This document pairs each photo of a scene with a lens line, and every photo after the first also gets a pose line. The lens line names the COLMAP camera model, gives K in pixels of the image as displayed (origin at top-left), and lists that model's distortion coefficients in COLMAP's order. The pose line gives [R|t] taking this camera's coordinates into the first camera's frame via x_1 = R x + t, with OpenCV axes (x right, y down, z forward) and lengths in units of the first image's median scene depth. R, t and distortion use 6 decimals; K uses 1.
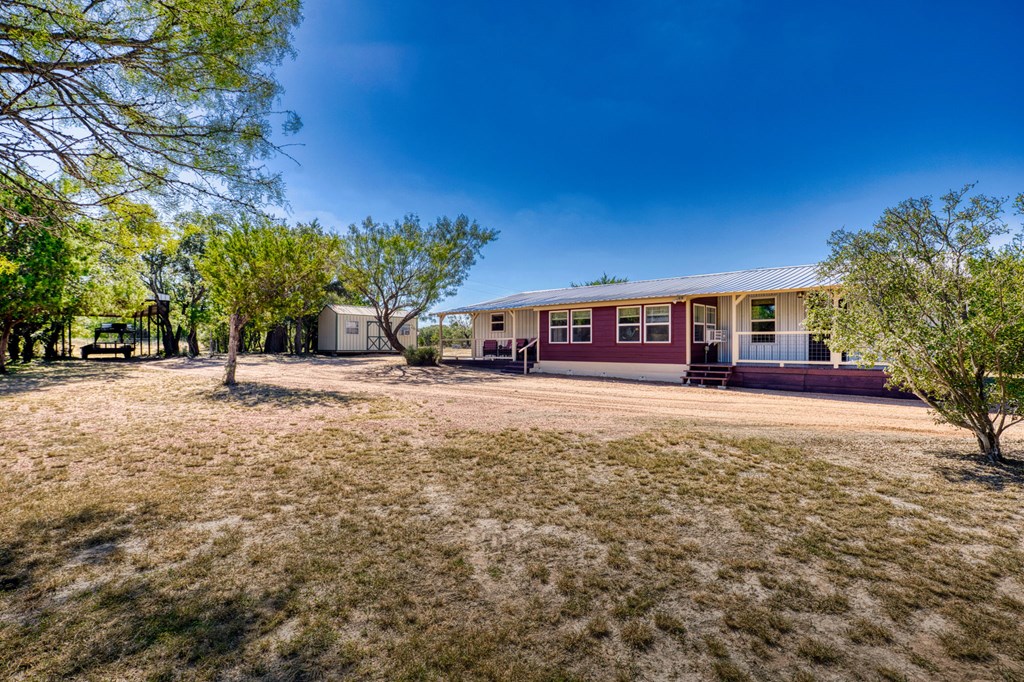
lens RADIAL K [[475.5, 0, 512.0], [0, 475.5, 341.0], [0, 0, 1]] dist [-0.108573, -0.000029]
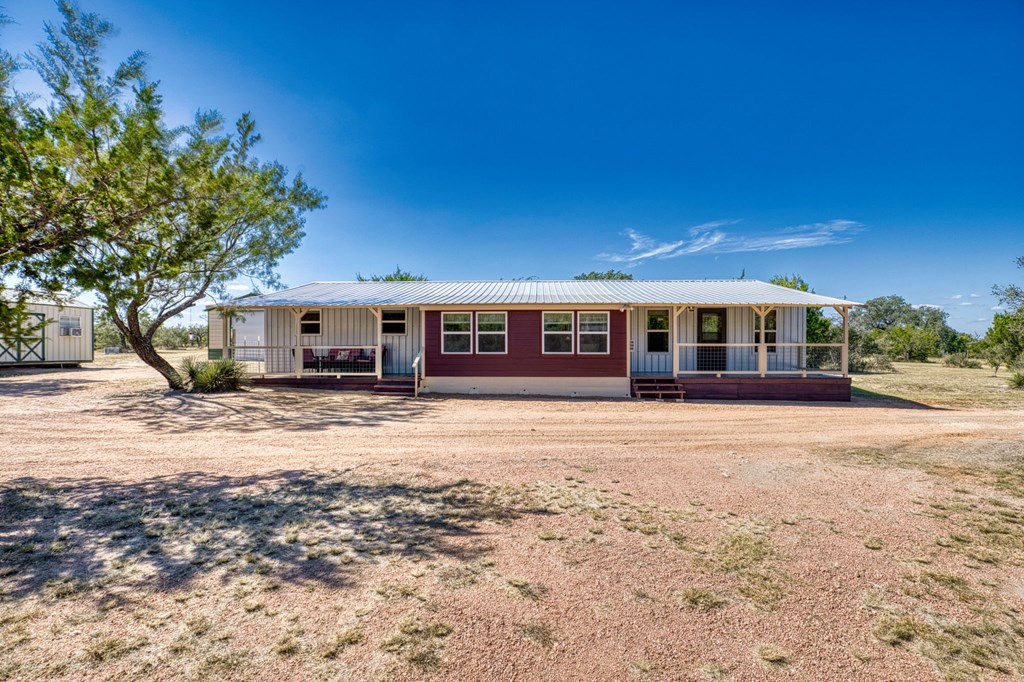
lens RADIAL K [[475.5, 0, 512.0], [0, 475.5, 341.0], [0, 0, 1]] dist [-0.108573, -0.000029]
pose [[0.753005, 0.021607, 0.657660, -0.383704], [-0.007571, 0.999679, -0.024176, 0.002059], [-0.657971, 0.013225, 0.752927, 0.408455]]
